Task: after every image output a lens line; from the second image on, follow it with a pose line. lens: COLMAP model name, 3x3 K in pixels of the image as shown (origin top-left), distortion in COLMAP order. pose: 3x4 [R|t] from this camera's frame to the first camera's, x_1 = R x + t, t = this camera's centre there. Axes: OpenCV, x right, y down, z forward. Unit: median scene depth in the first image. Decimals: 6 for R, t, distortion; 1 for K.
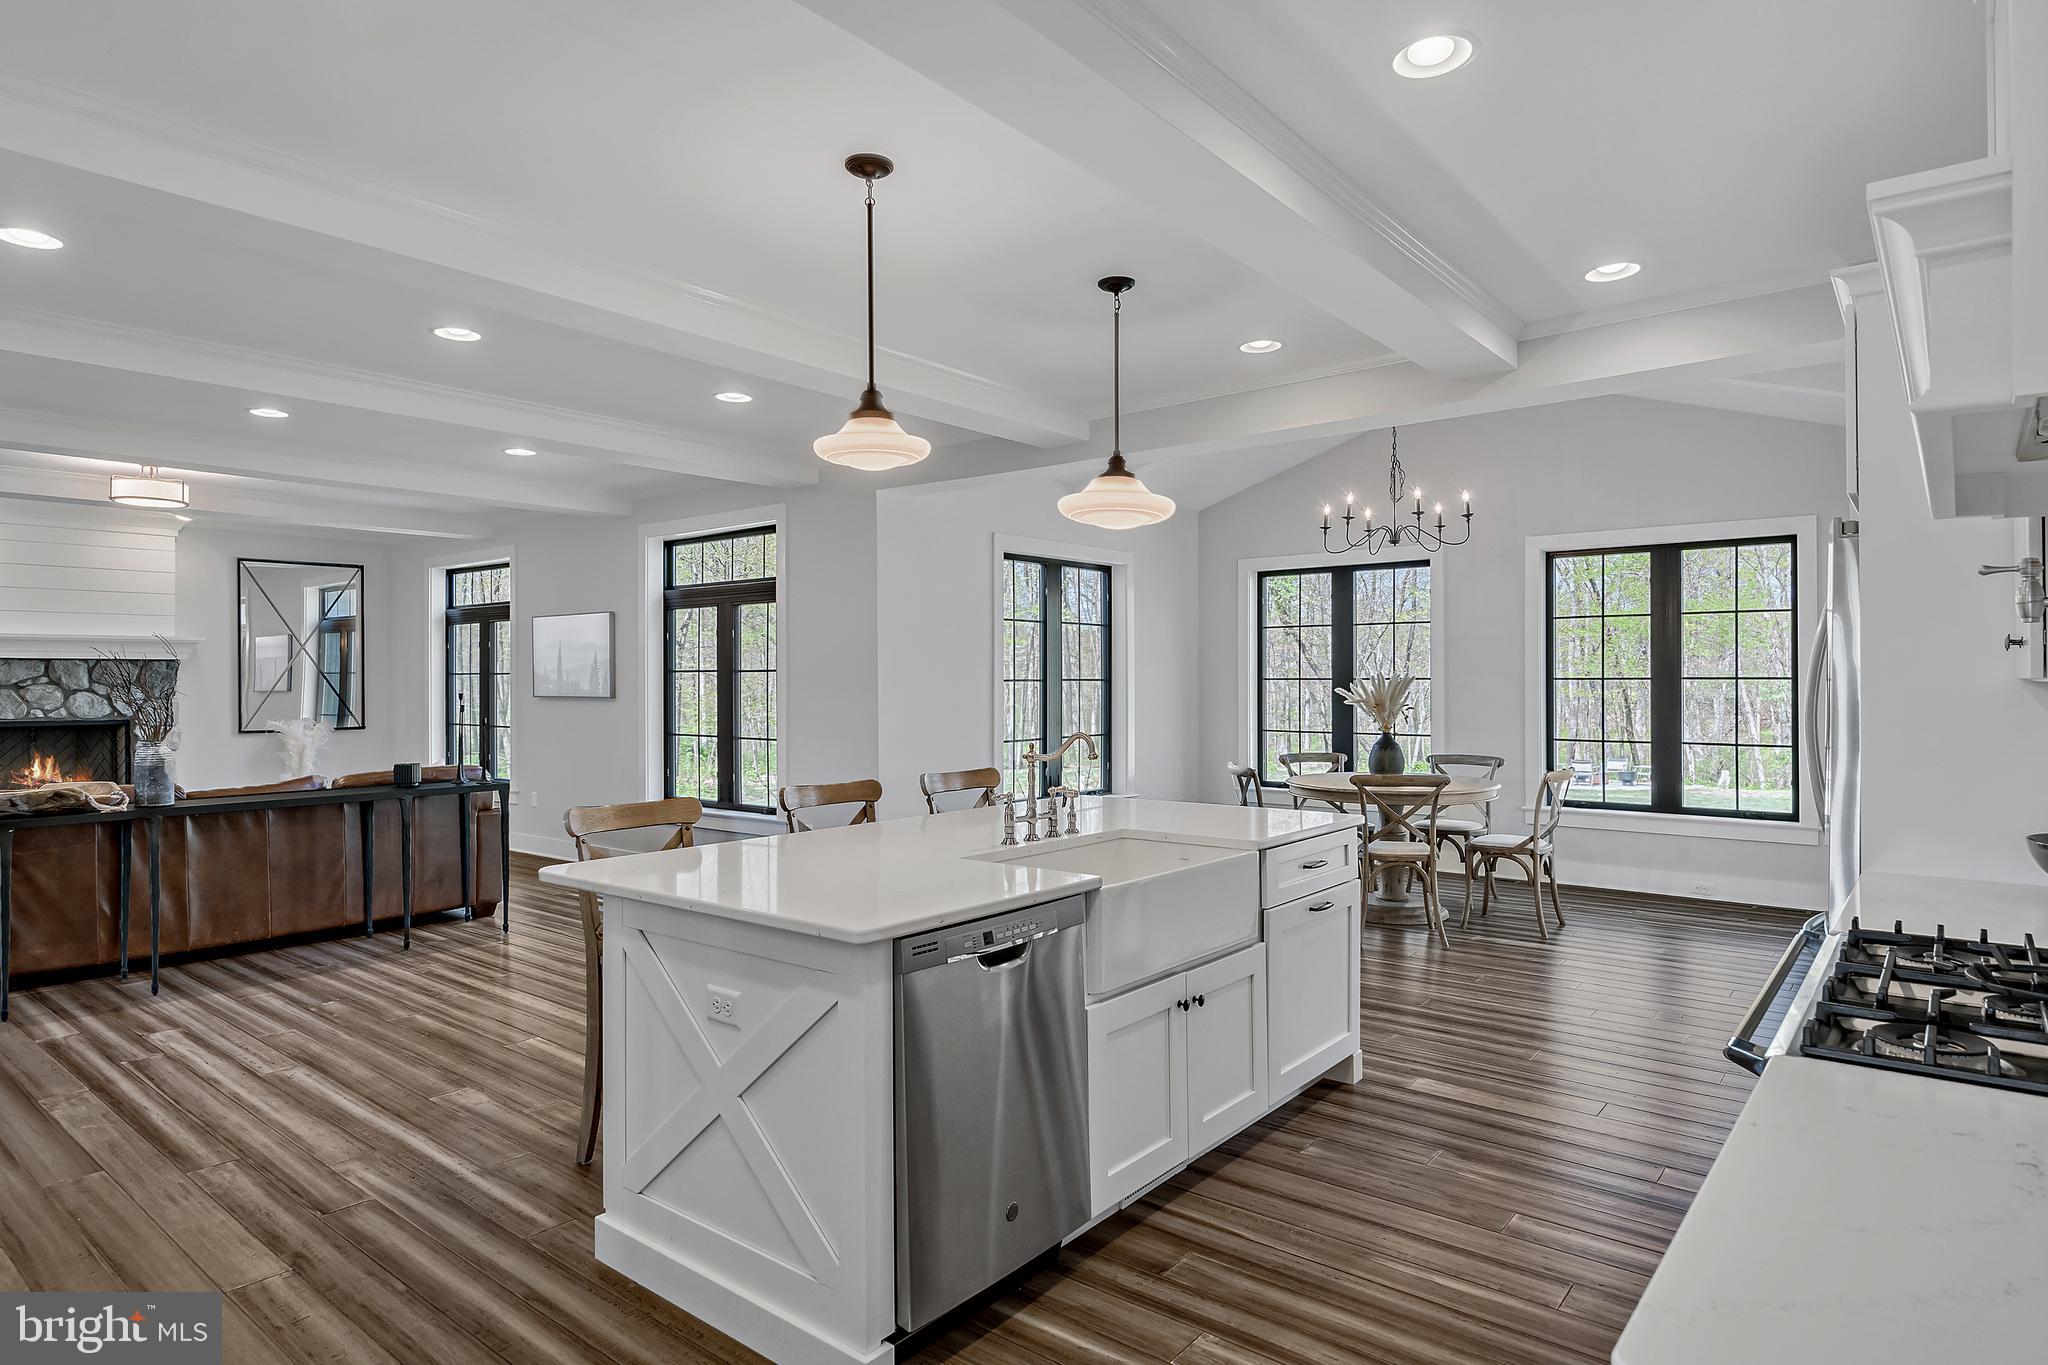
lens RADIAL K [[1125.7, 0, 1010.9], [0, 1125.7, 638.8], [0, 0, 1]] dist [0.001751, -0.005580]
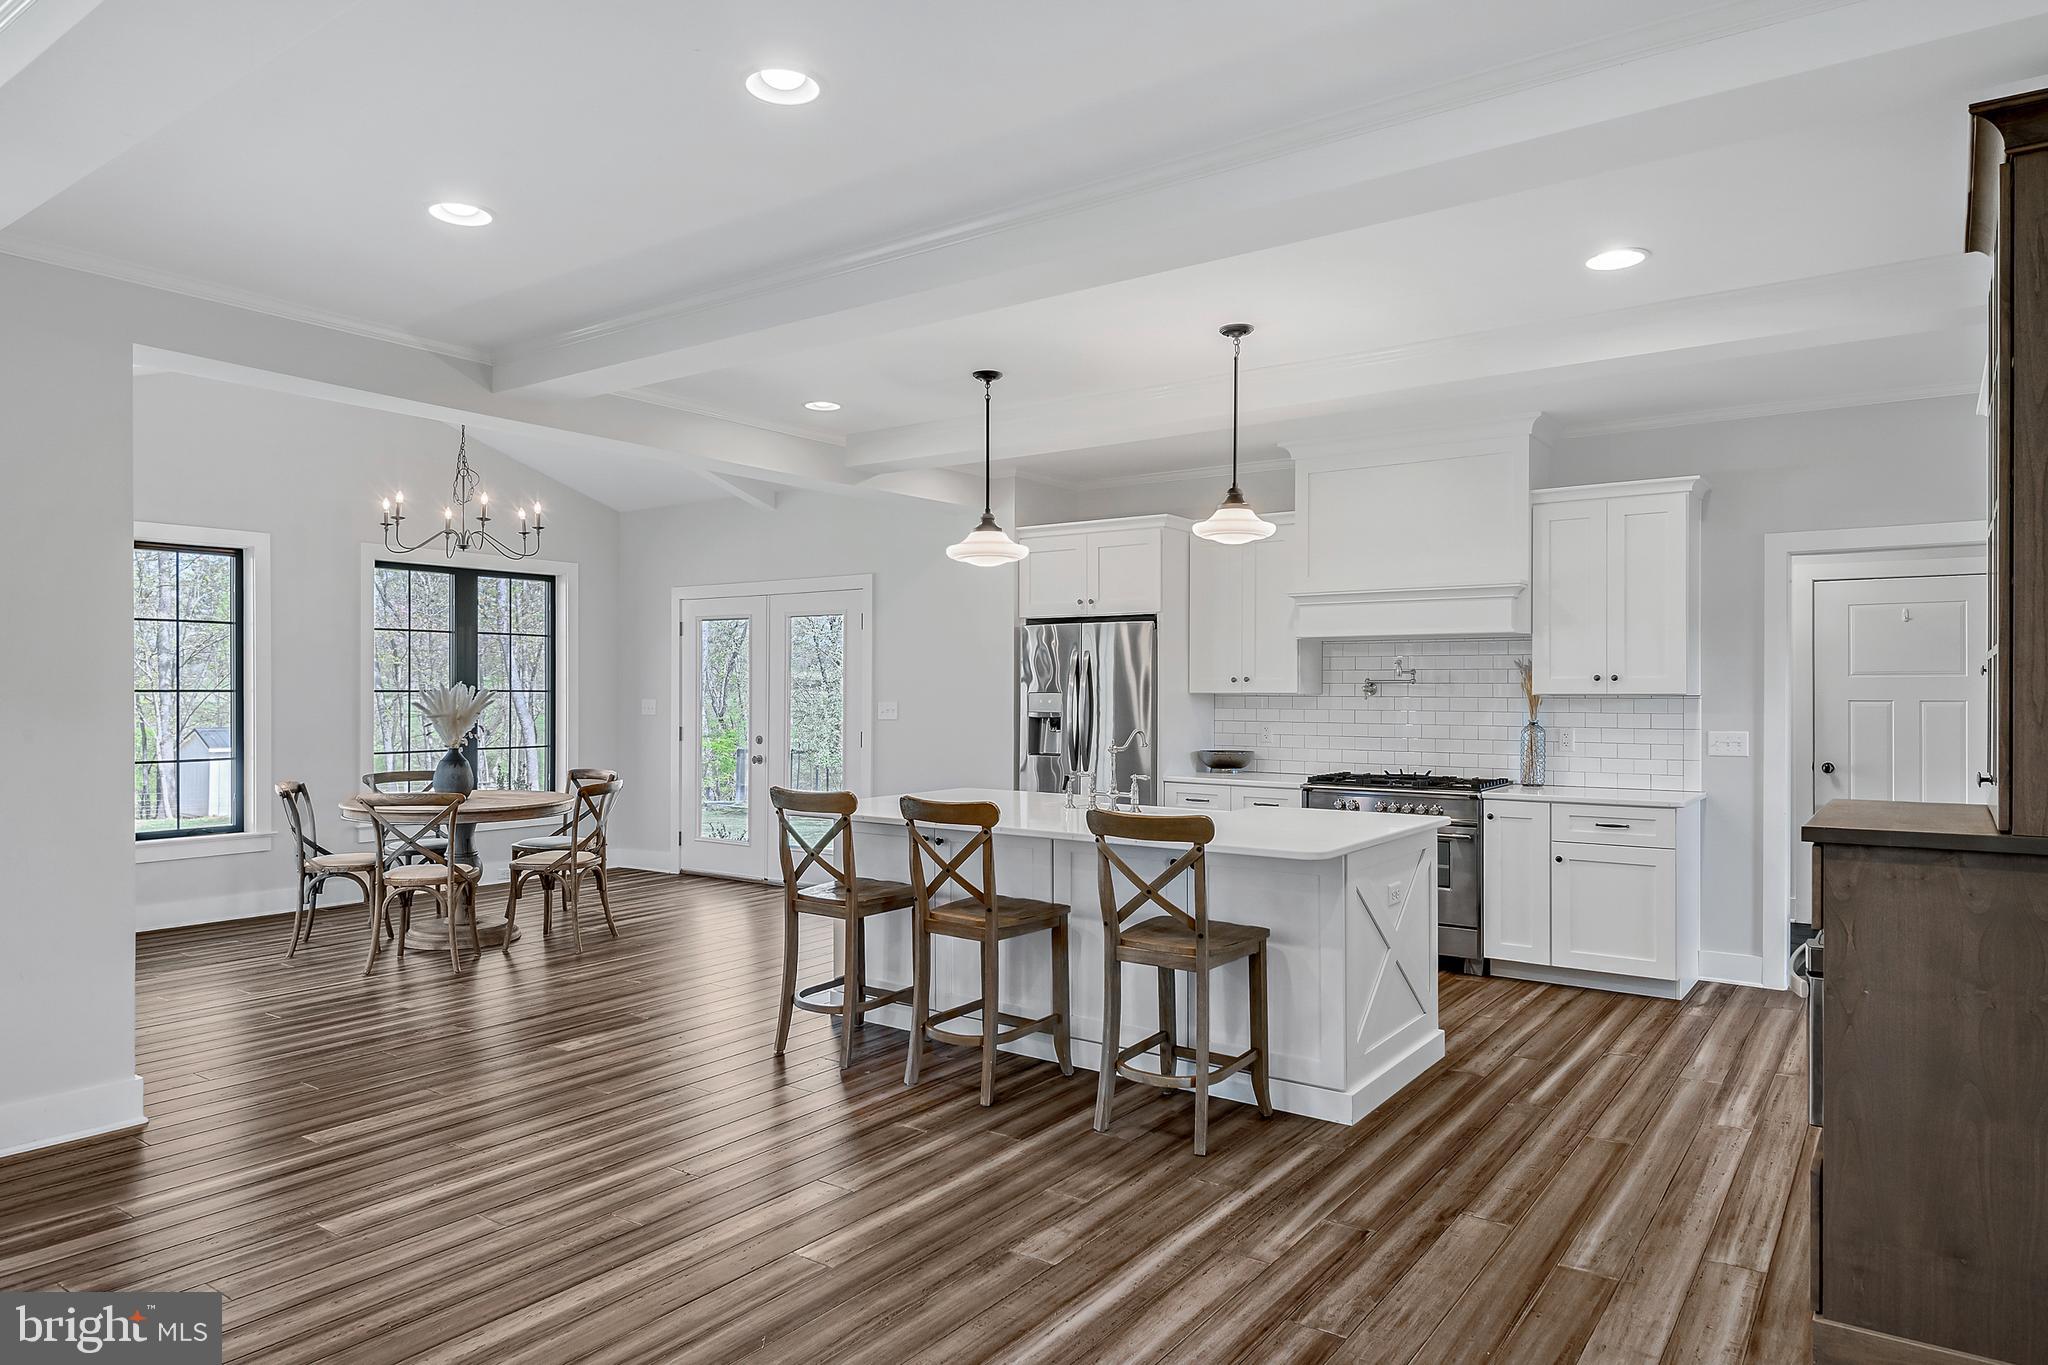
lens RADIAL K [[1261.9, 0, 958.0], [0, 1261.9, 693.9], [0, 0, 1]] dist [-0.017470, 0.001105]
pose [[-0.022061, -0.001193, 0.999756, -1.464377], [-0.038850, 0.999245, 0.000335, 0.042901], [-0.999001, -0.038833, -0.022090, 1.201939]]
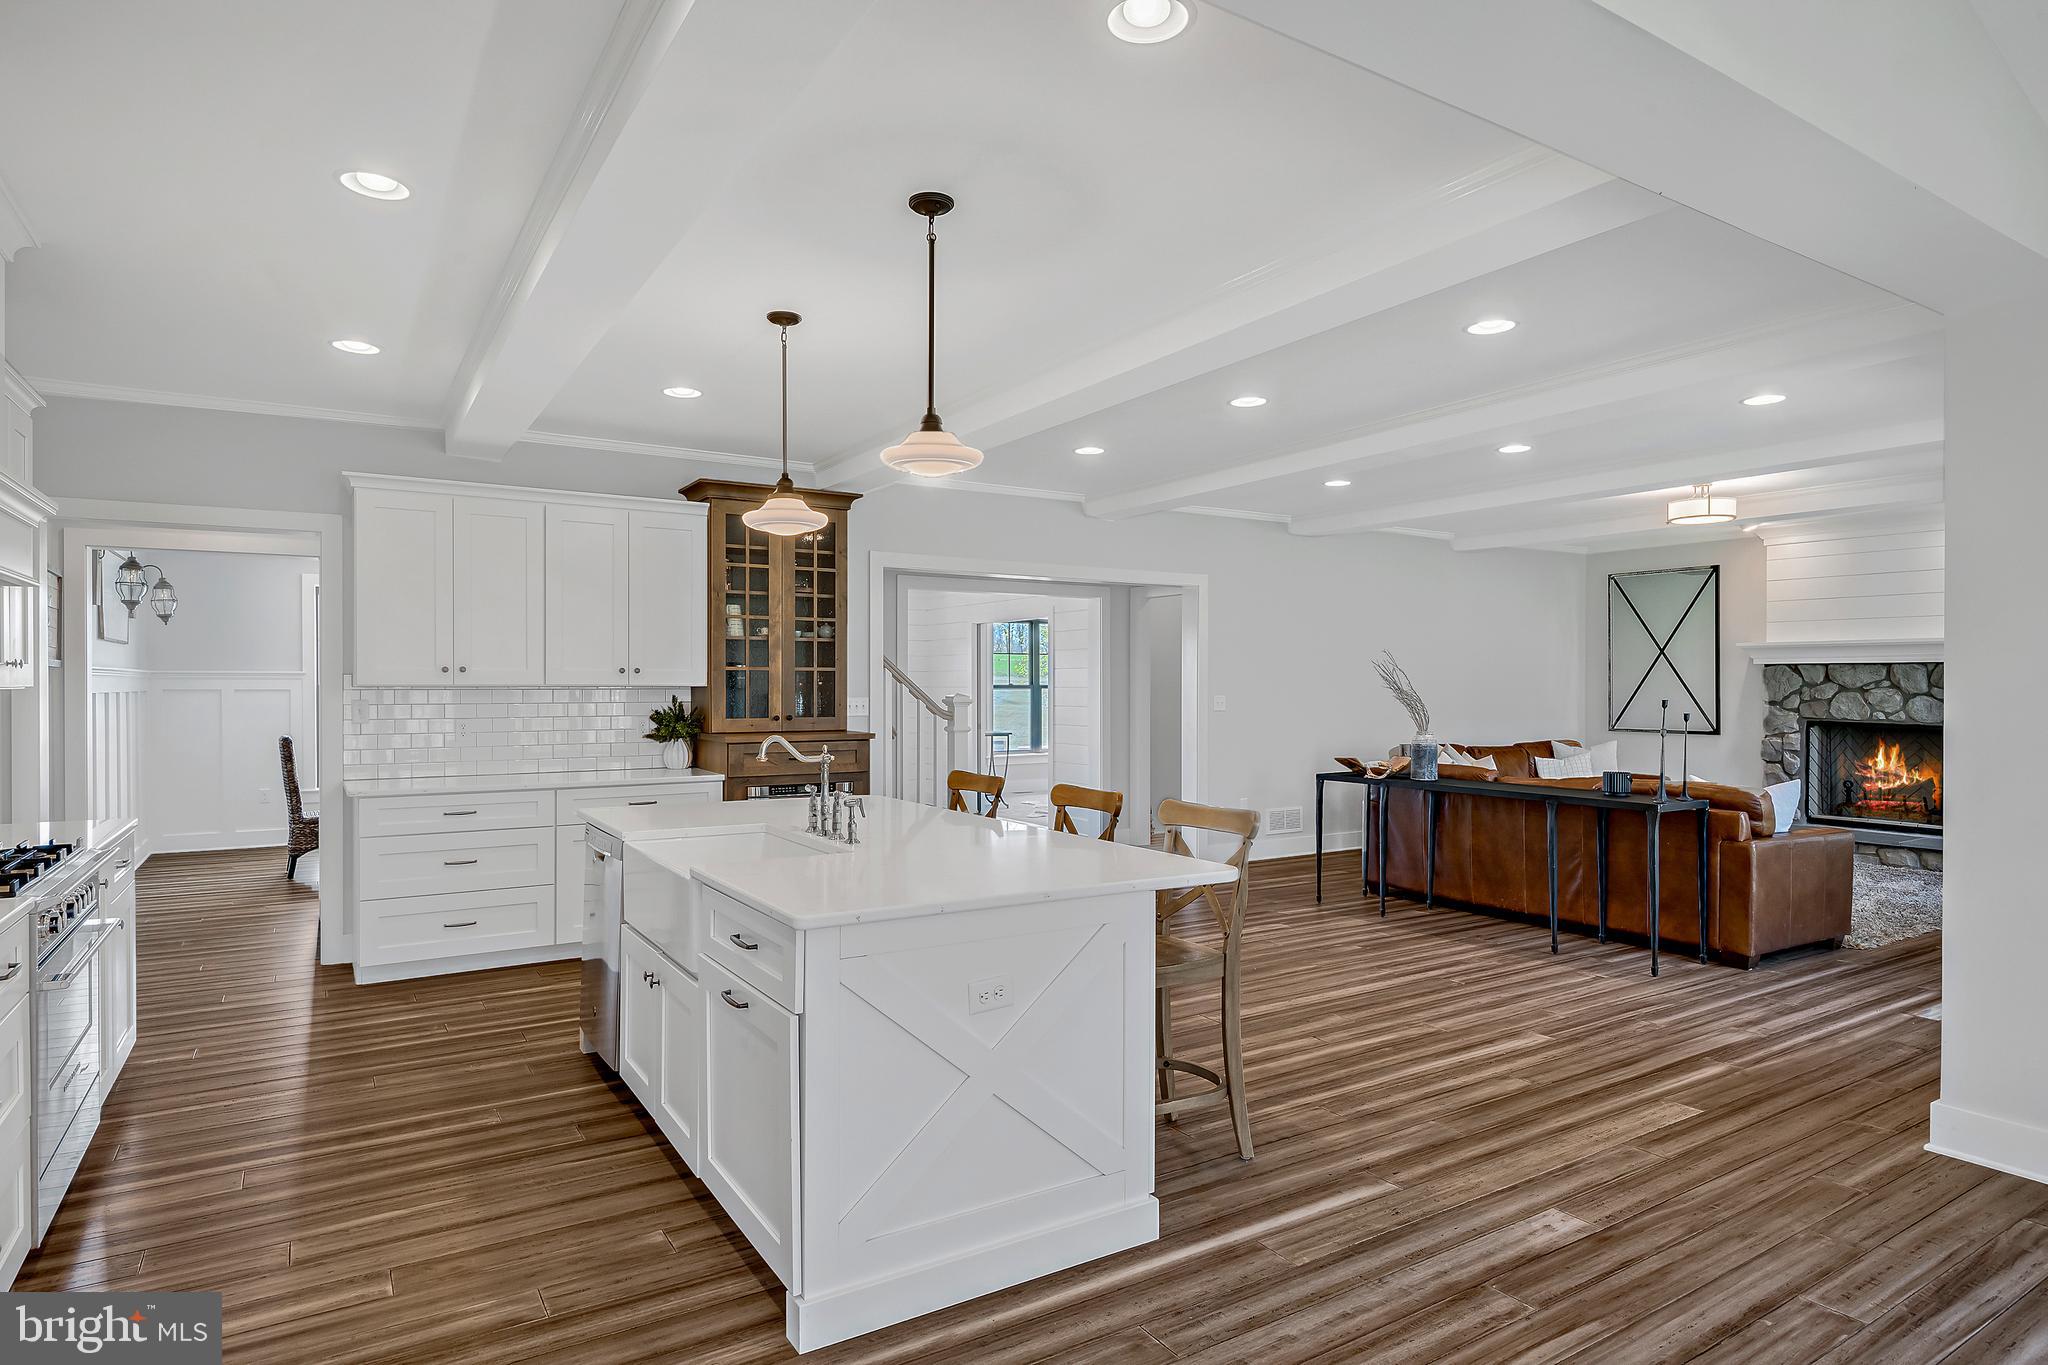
lens RADIAL K [[1125.7, 0, 1040.5], [0, 1125.7, 711.9], [0, 0, 1]] dist [0.001751, -0.005580]
pose [[-0.299279, 0.026324, -0.953803, 0.954262], [0.035460, 0.999236, 0.016452, 0.047343], [0.953507, -0.028898, -0.299983, 1.492850]]
